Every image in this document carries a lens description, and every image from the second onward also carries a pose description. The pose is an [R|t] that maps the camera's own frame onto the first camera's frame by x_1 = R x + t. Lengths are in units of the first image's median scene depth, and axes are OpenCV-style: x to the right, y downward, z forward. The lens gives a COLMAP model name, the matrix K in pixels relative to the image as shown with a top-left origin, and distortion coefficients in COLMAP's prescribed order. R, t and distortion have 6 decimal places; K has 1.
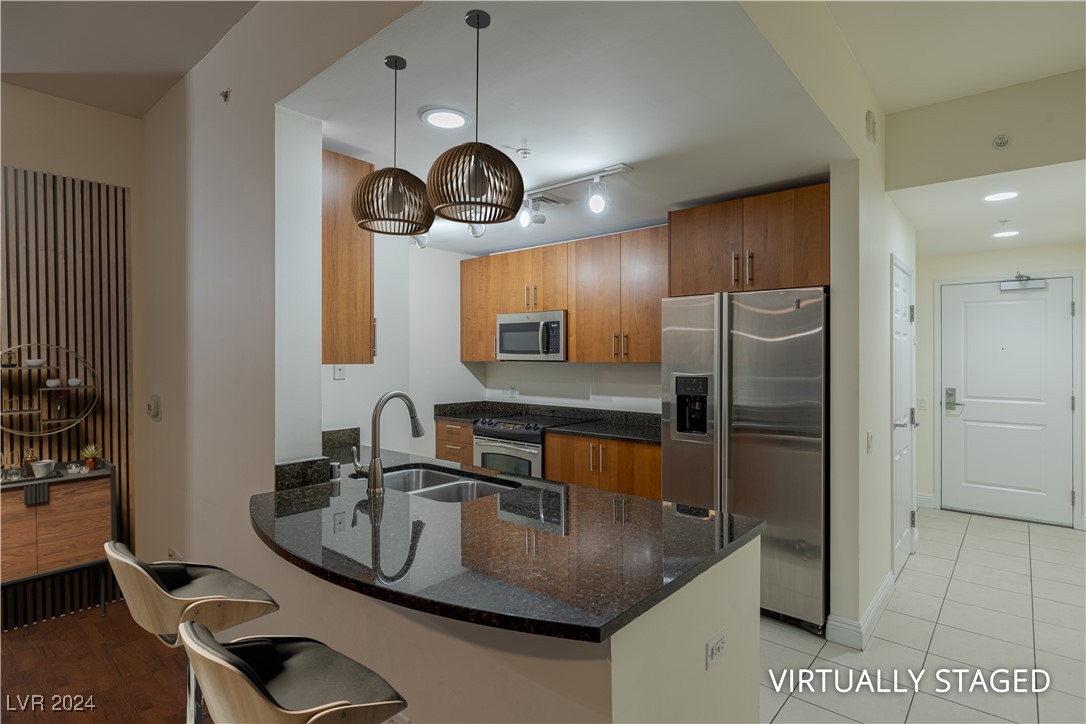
lens RADIAL K [[551.4, 0, 541.8], [0, 551.4, 357.0], [0, 0, 1]] dist [-0.003272, -0.000230]
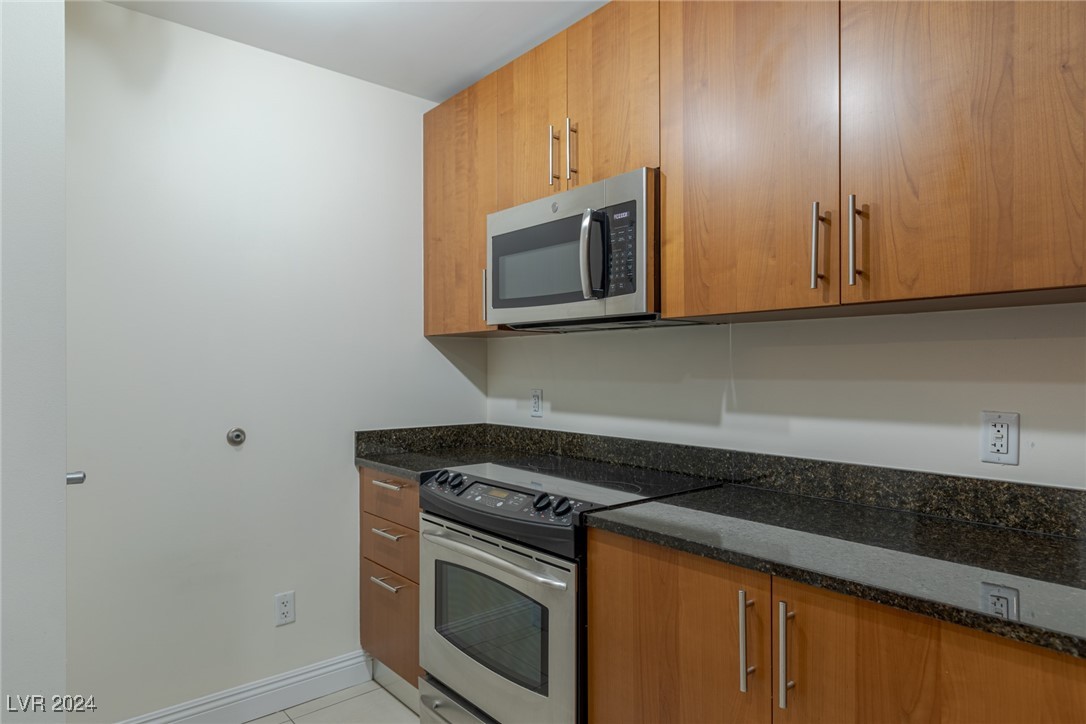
lens RADIAL K [[640.5, 0, 542.5], [0, 640.5, 369.7], [0, 0, 1]] dist [0.001845, 0.000562]
pose [[0.988116, -0.001139, -0.153705, 0.037478], [0.001873, 0.999988, 0.004634, 0.041404], [0.153698, -0.004867, 0.988106, 0.615158]]
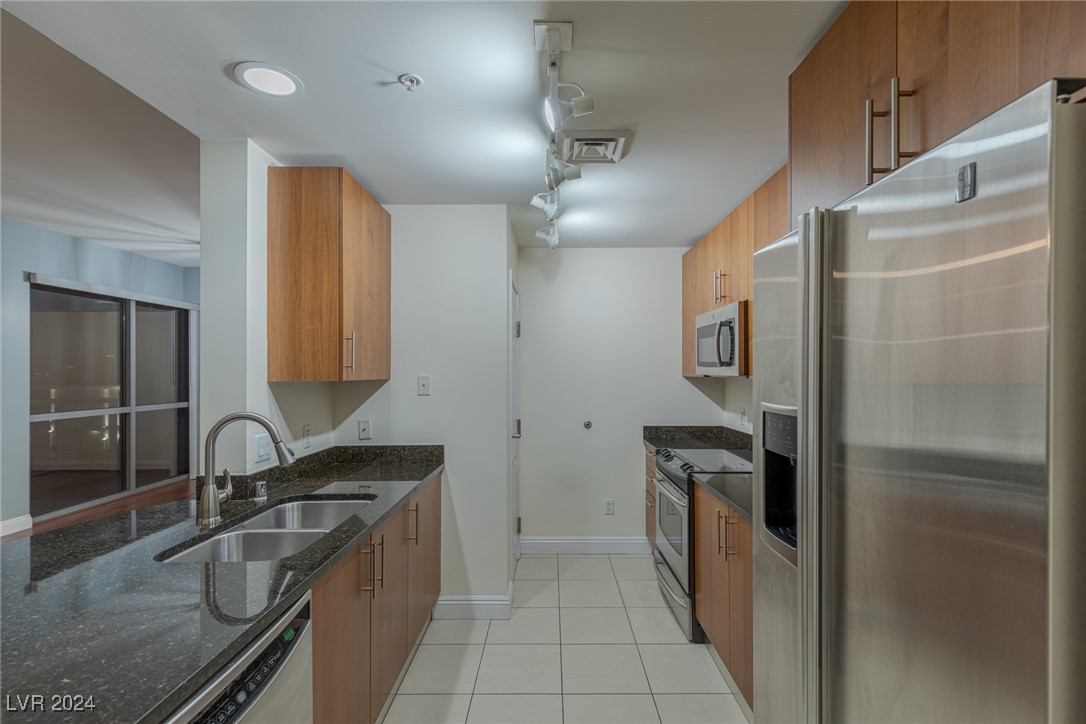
lens RADIAL K [[487.2, 0, 553.6], [0, 487.2, 374.0], [0, 0, 1]] dist [0.004094, 0.000151]
pose [[0.656850, 0.000052, -0.754021, 0.350521], [0.005306, 0.999975, 0.004692, -0.000674], [0.754003, -0.007083, 0.656833, 0.458085]]
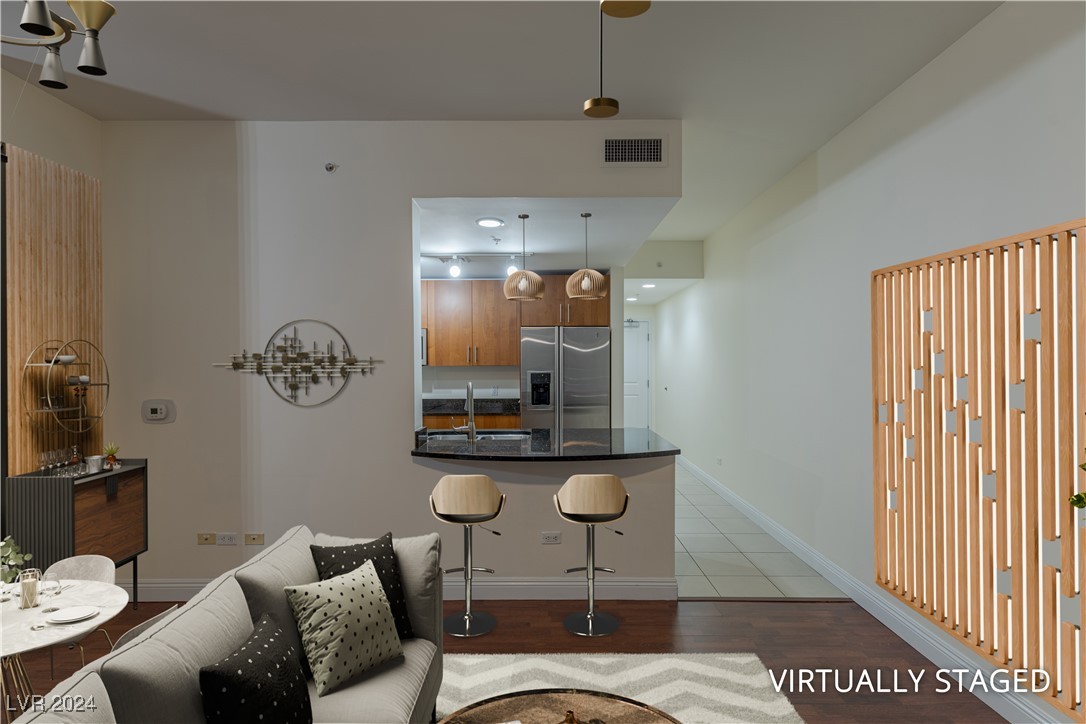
lens RADIAL K [[479.5, 0, 547.5], [0, 479.5, 371.3], [0, 0, 1]] dist [0.001105, -0.000012]
pose [[0.761514, -0.018029, 0.647897, -0.535488], [0.005057, 0.999748, 0.021875, -0.002194], [-0.648128, -0.013382, 0.761414, -0.134269]]
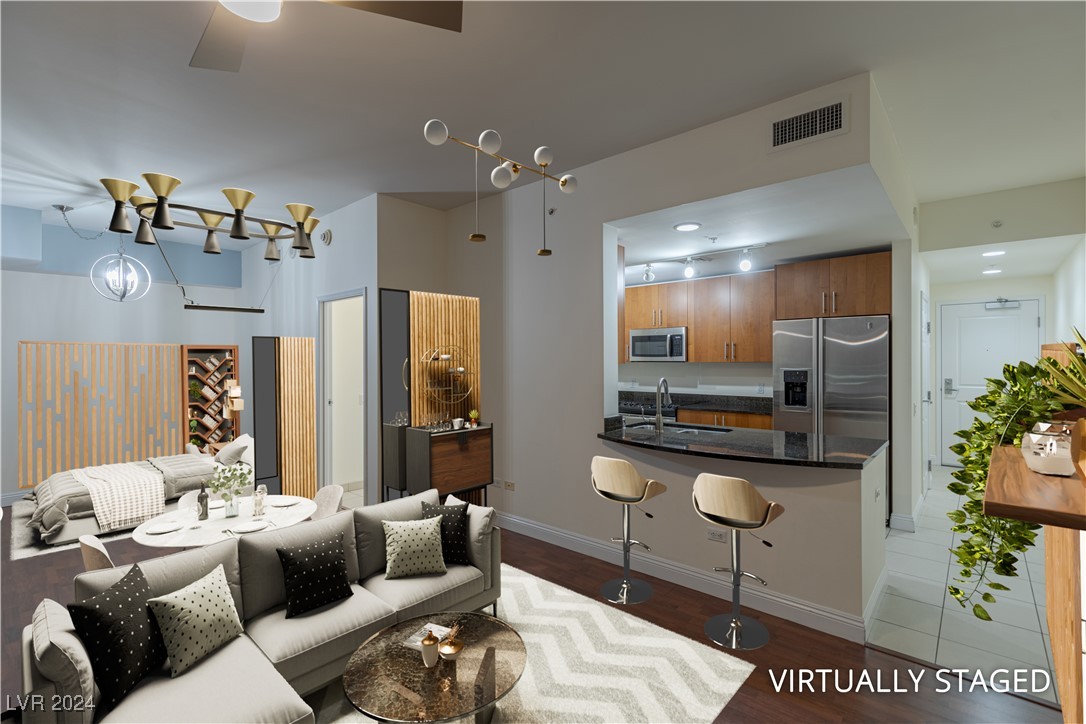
lens RADIAL K [[487.4, 0, 543.0], [0, 487.4, 362.0], [0, 0, 1]] dist [0.002308, -0.000105]
pose [[0.999832, -0.007771, -0.016589, -0.331194], [0.007892, 0.999942, 0.007281, -0.003960], [0.016532, -0.007411, 0.999836, -0.319255]]
